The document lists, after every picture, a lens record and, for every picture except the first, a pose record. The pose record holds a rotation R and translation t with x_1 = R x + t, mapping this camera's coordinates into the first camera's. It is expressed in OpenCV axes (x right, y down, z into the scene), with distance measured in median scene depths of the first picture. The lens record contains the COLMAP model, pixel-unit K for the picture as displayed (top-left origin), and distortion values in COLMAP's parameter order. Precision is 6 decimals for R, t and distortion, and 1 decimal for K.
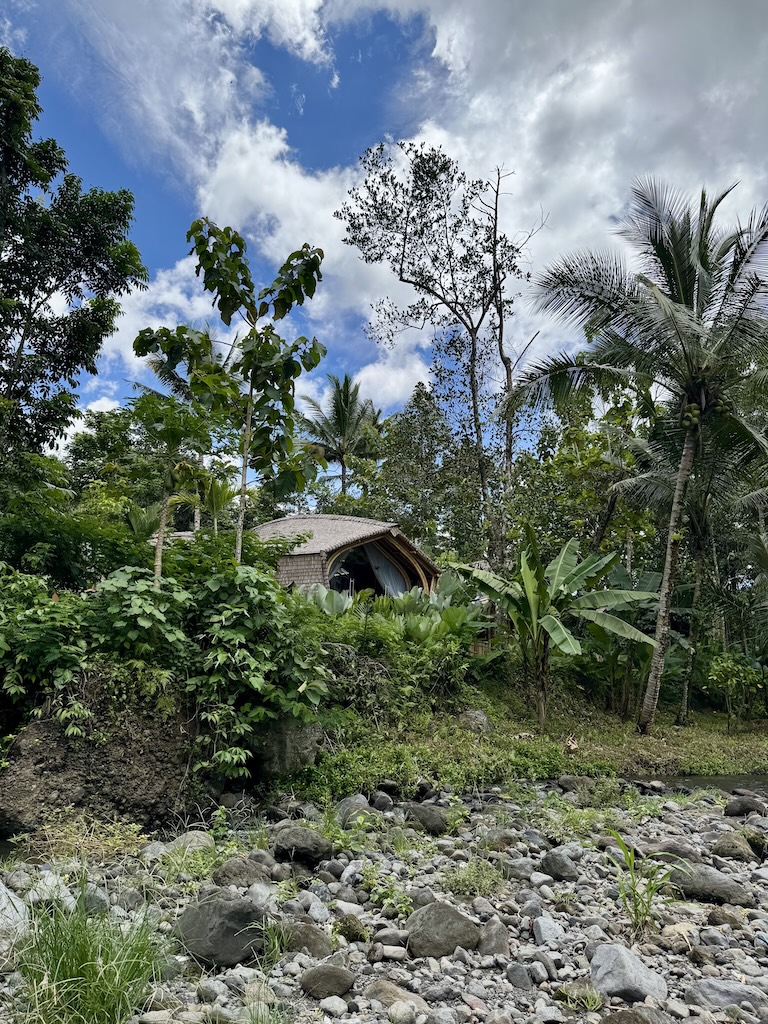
lens RADIAL K [[704.4, 0, 384.0], [0, 704.4, 512.0], [0, 0, 1]] dist [0.047509, 0.000113]
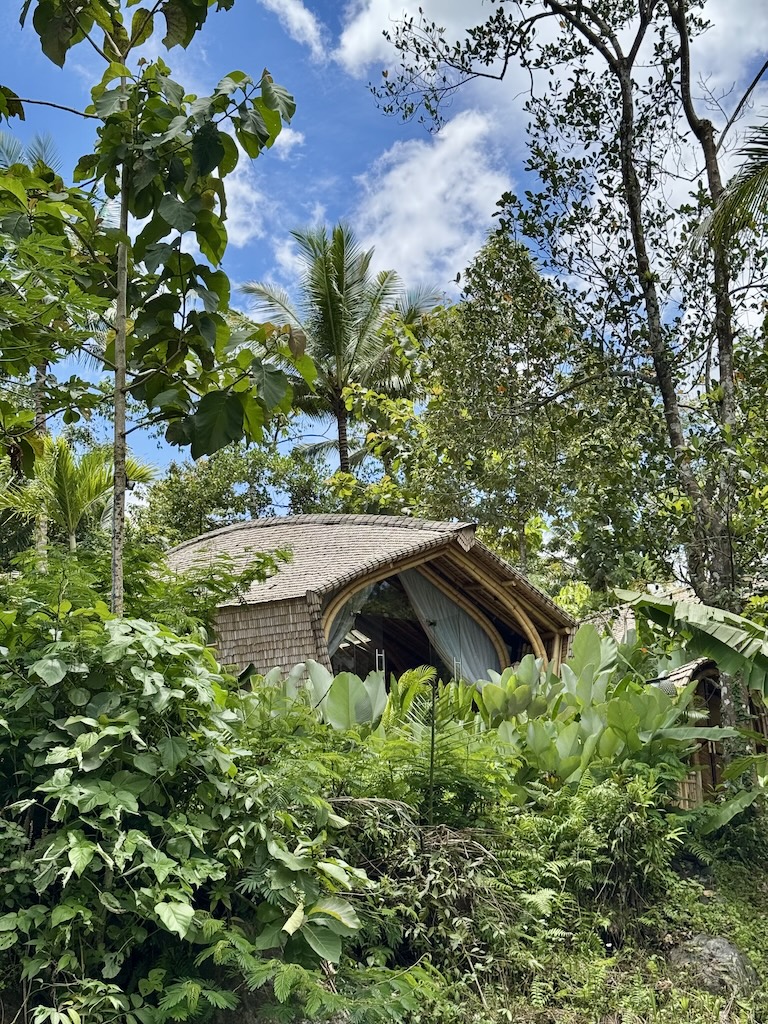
lens RADIAL K [[1460.9, 0, 384.0], [0, 1460.9, 512.0], [0, 0, 1]] dist [0.043144, -0.014008]
pose [[0.997338, -0.066216, -0.030539, -0.017744], [0.066127, 0.997803, -0.003945, 0.021011], [0.030734, 0.001915, 0.999526, 0.131310]]
